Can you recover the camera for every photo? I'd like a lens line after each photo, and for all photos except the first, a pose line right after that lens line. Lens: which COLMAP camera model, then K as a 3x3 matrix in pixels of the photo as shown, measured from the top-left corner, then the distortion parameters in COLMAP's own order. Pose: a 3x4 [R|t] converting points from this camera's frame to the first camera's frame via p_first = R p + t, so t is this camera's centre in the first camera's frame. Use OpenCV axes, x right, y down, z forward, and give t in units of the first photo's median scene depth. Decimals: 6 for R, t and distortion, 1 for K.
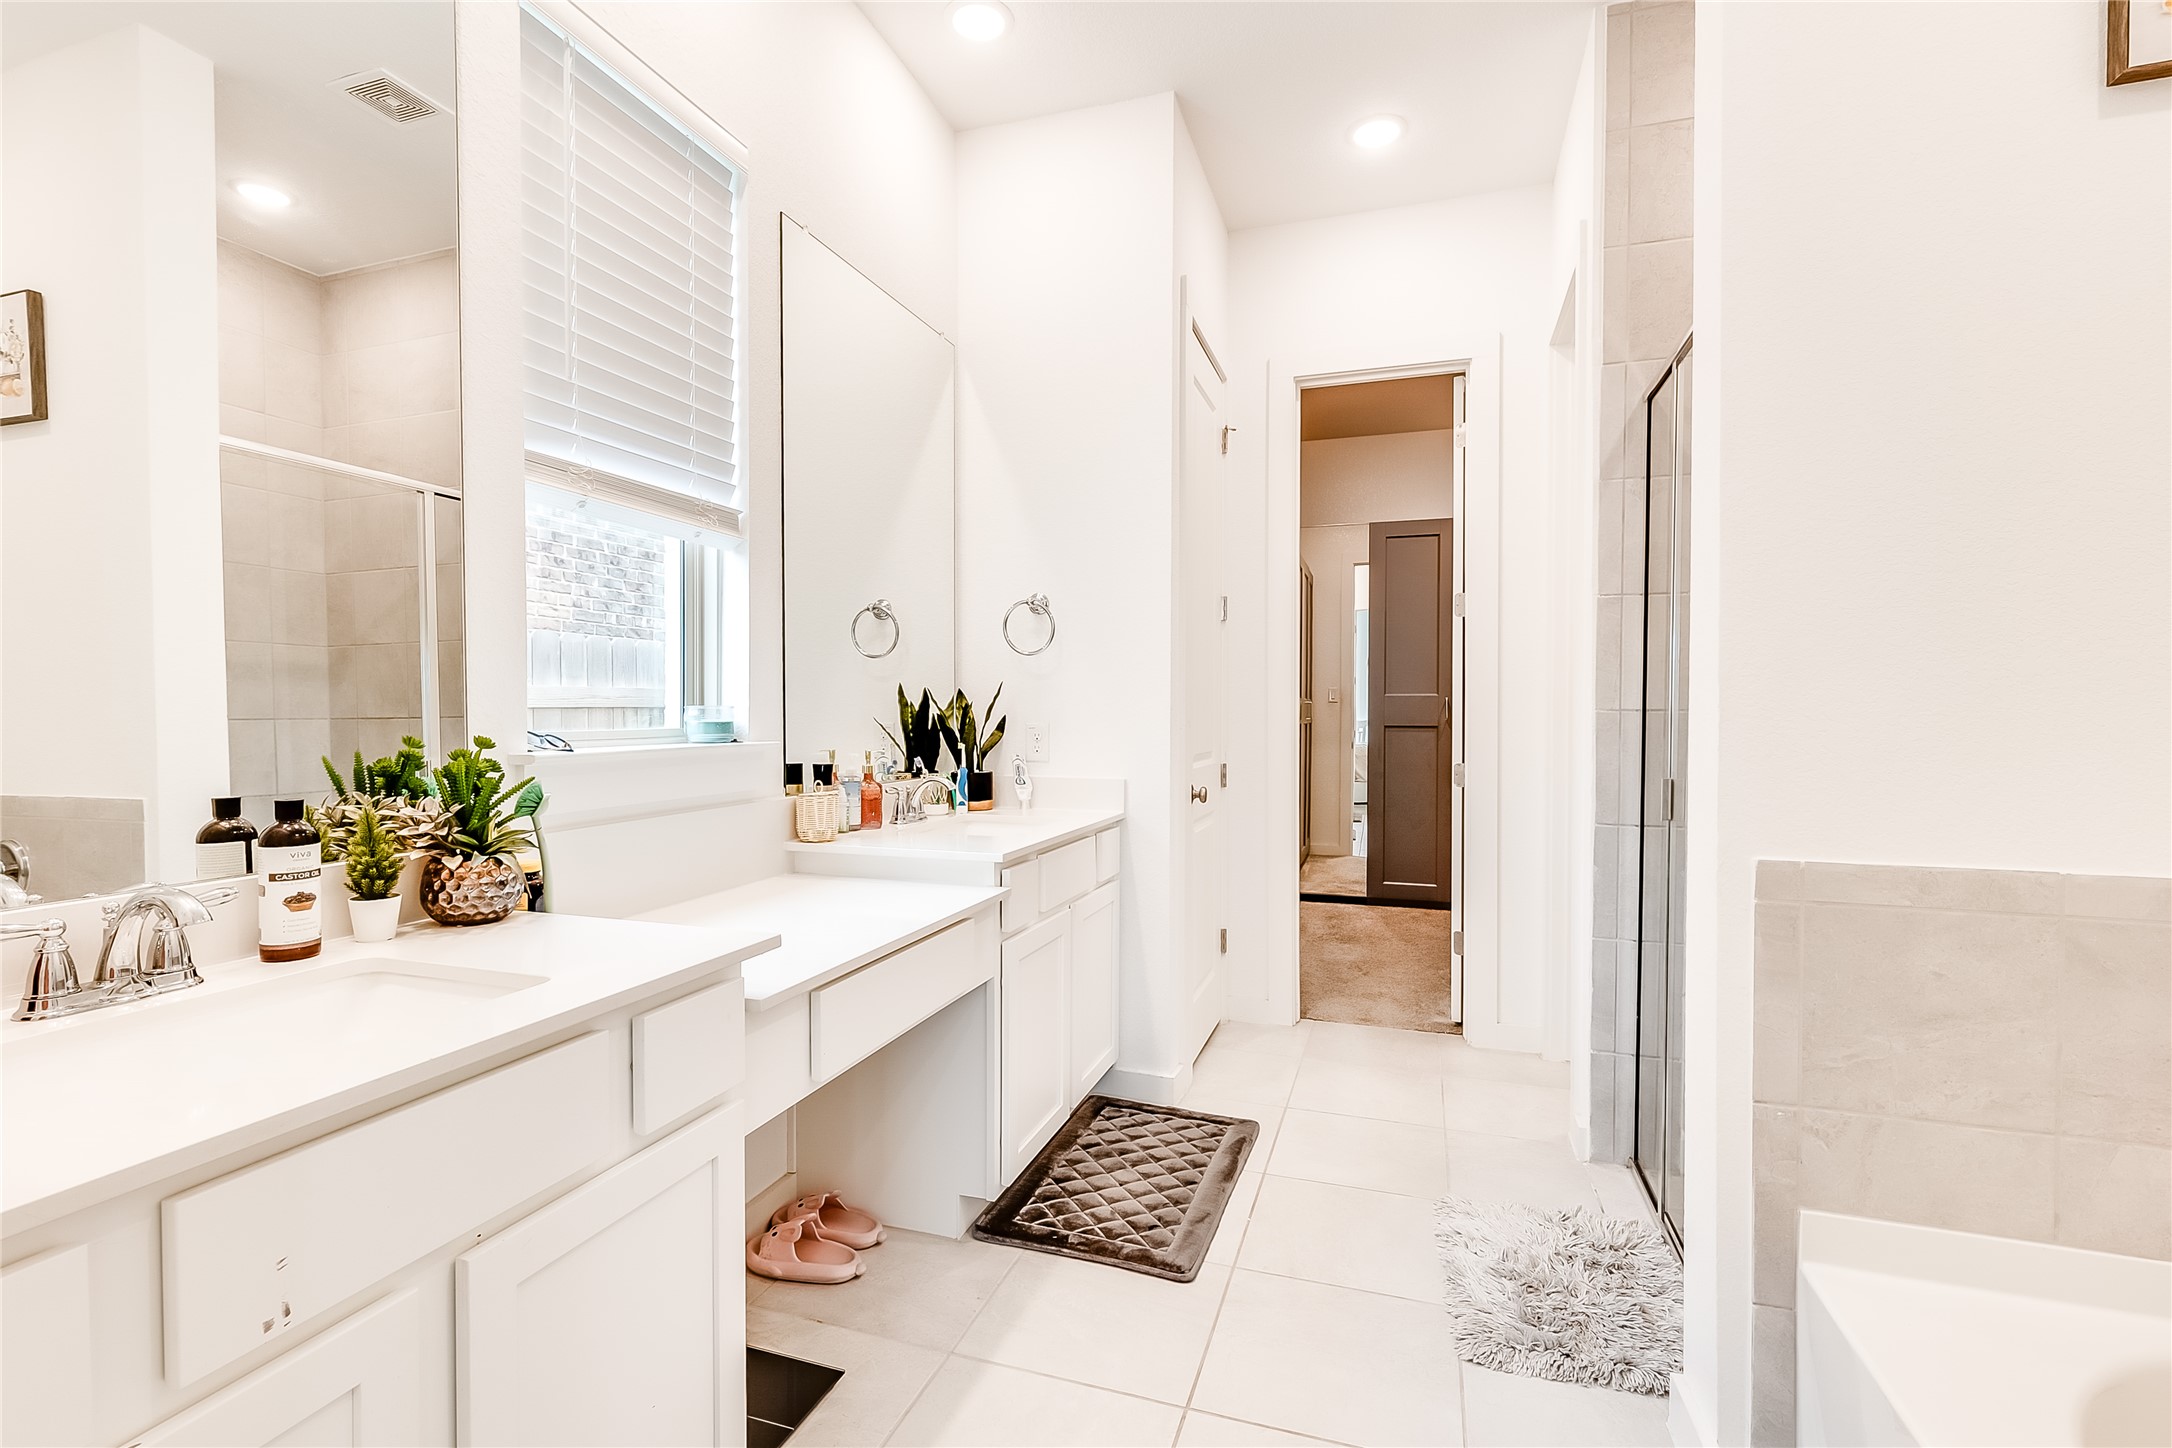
lens RADIAL K [[1003.0, 0, 1093.3], [0, 1003.0, 733.0], [0, 0, 1]] dist [0.007651, -0.002840]
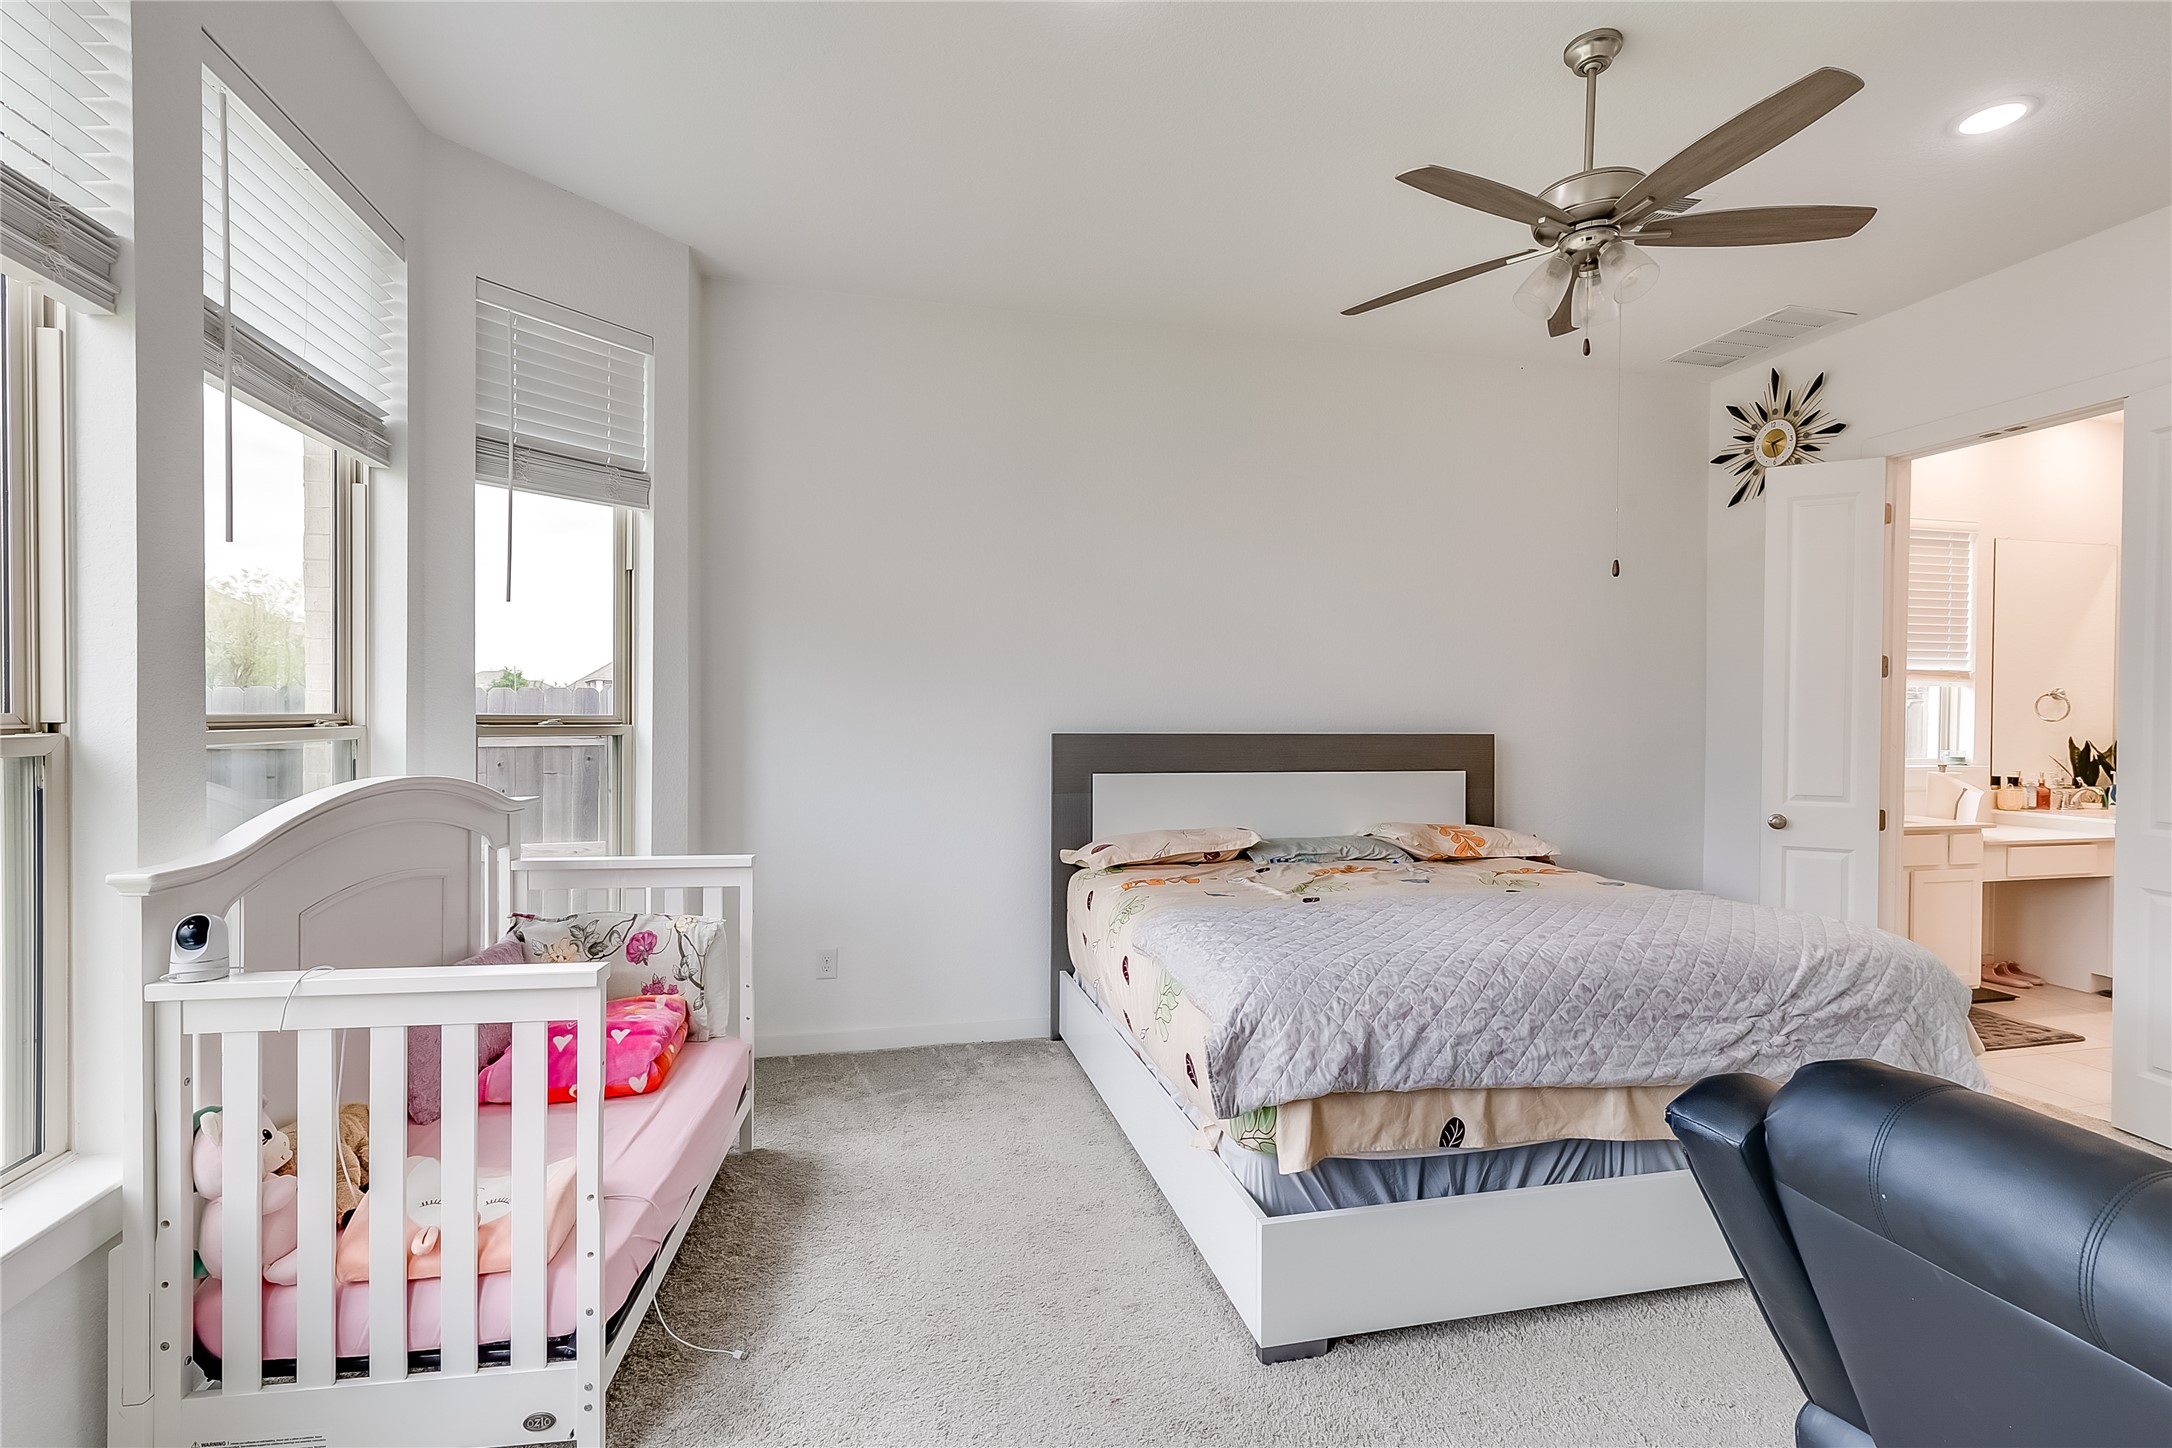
lens RADIAL K [[1003.0, 0, 1101.9], [0, 1003.0, 714.8], [0, 0, 1]] dist [0.007651, -0.002840]
pose [[0.539170, 0.004085, -0.842187, 0.652593], [-0.027815, 0.999529, -0.012959, -0.027391], [0.841737, 0.030412, 0.539030, -2.388161]]
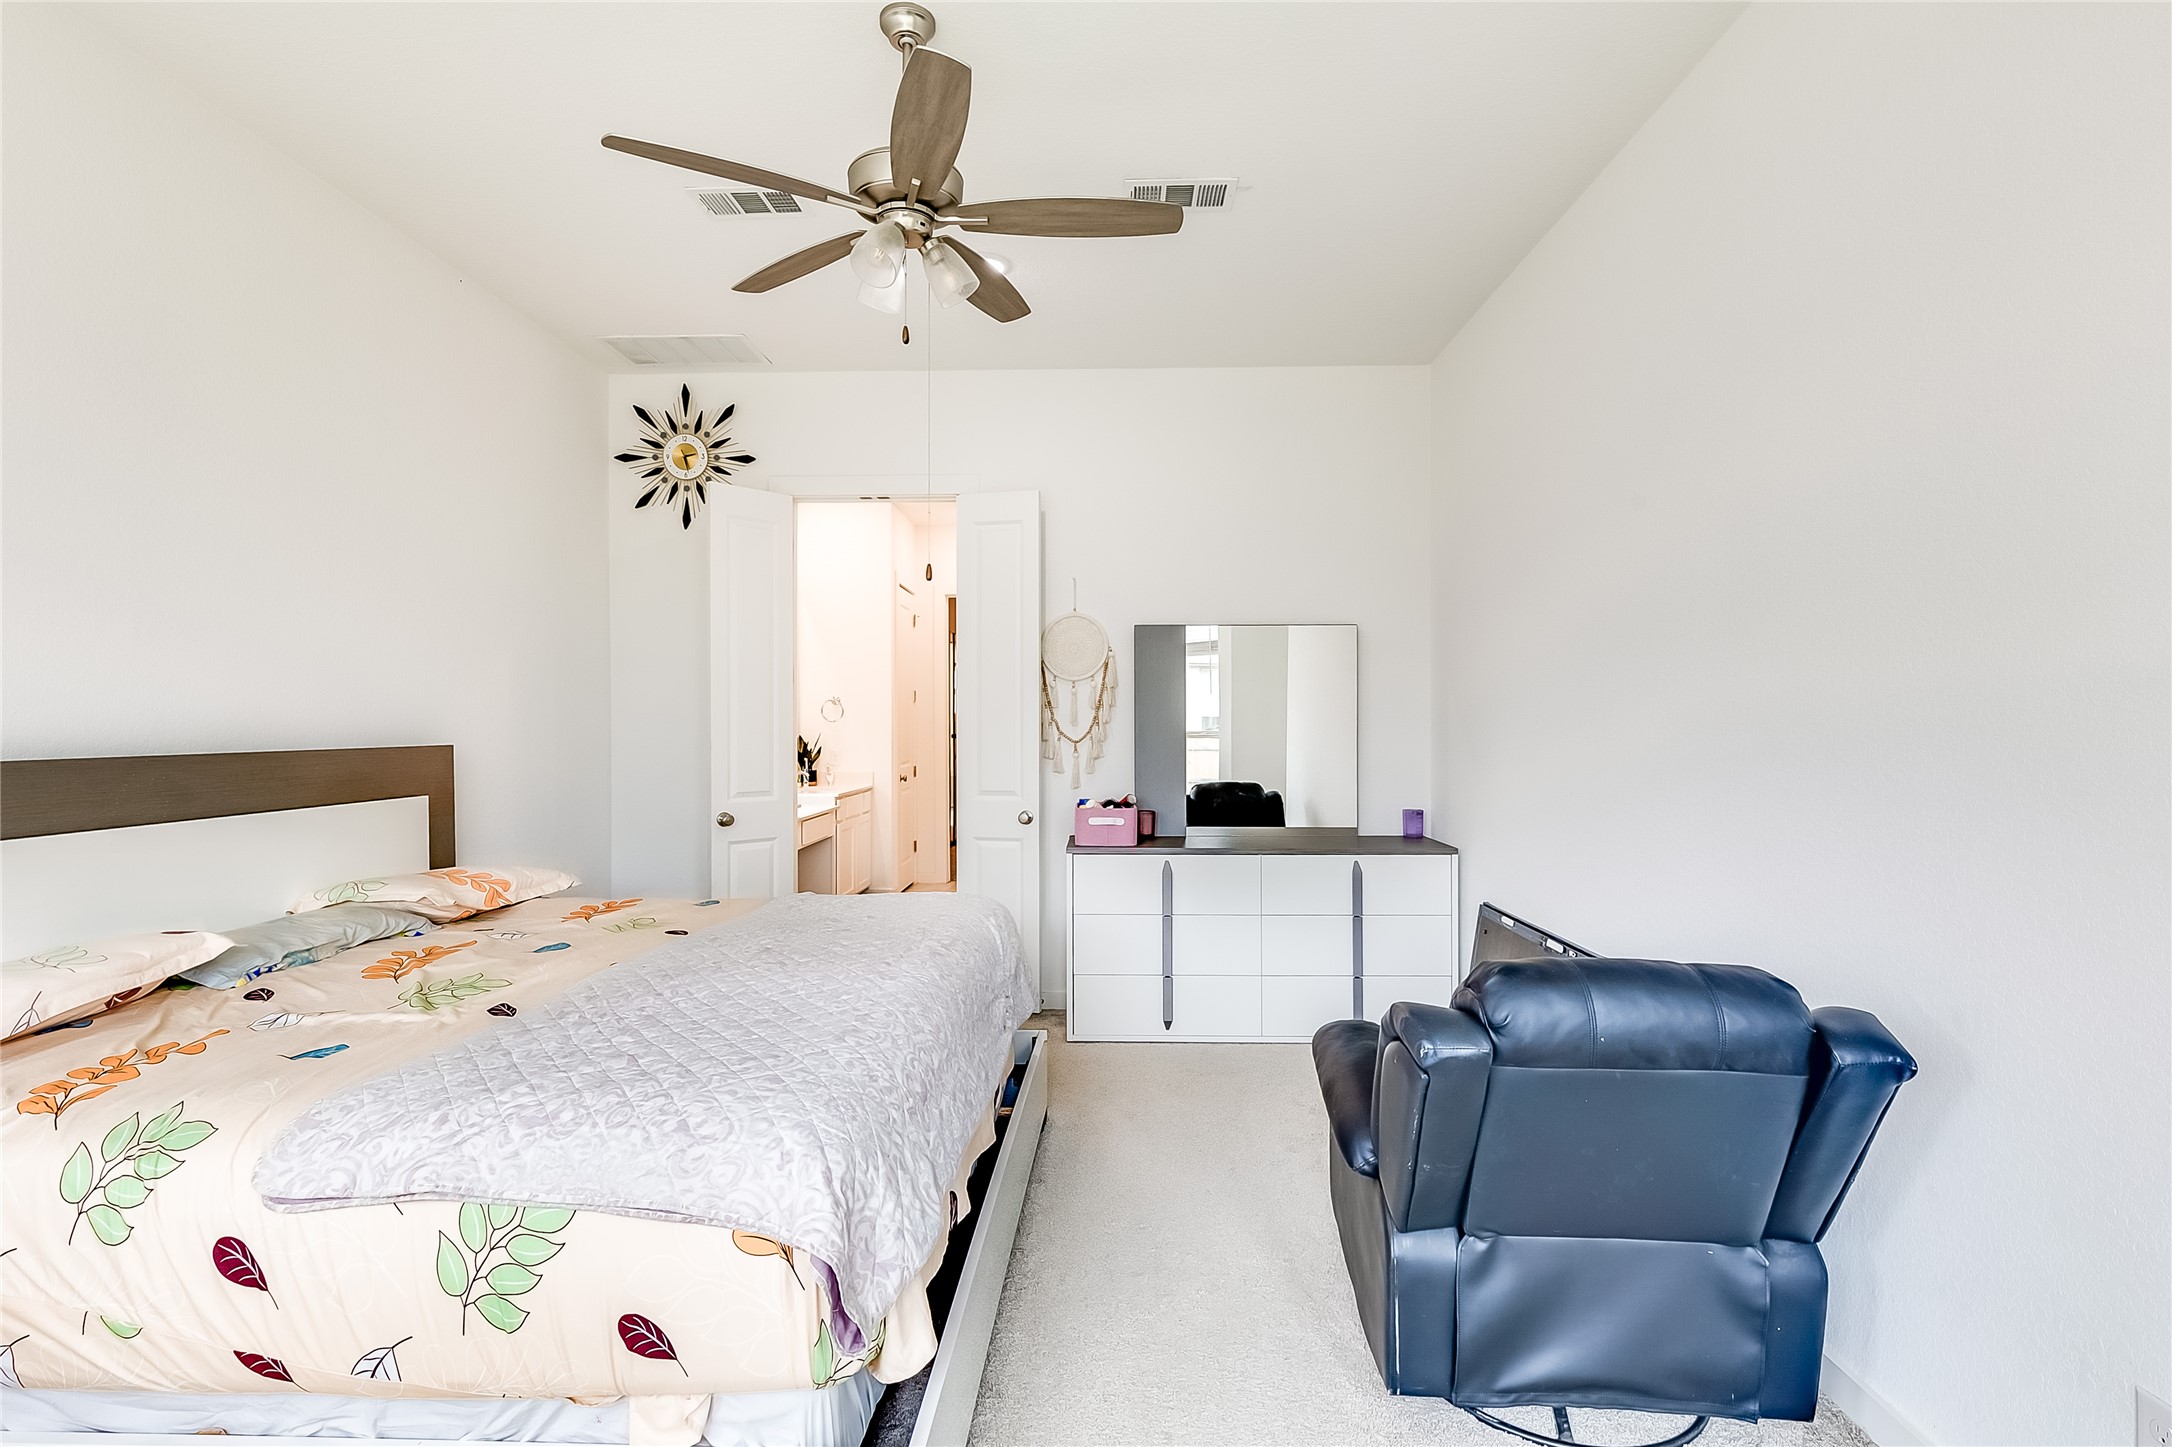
lens RADIAL K [[1003.0, 0, 1082.3], [0, 1003.0, 722.5], [0, 0, 1]] dist [0.007651, -0.002840]
pose [[0.962158, -0.001881, 0.272484, -0.230250], [0.007626, 0.999770, -0.020027, -0.034972], [-0.272384, 0.021347, 0.961952, -2.410622]]
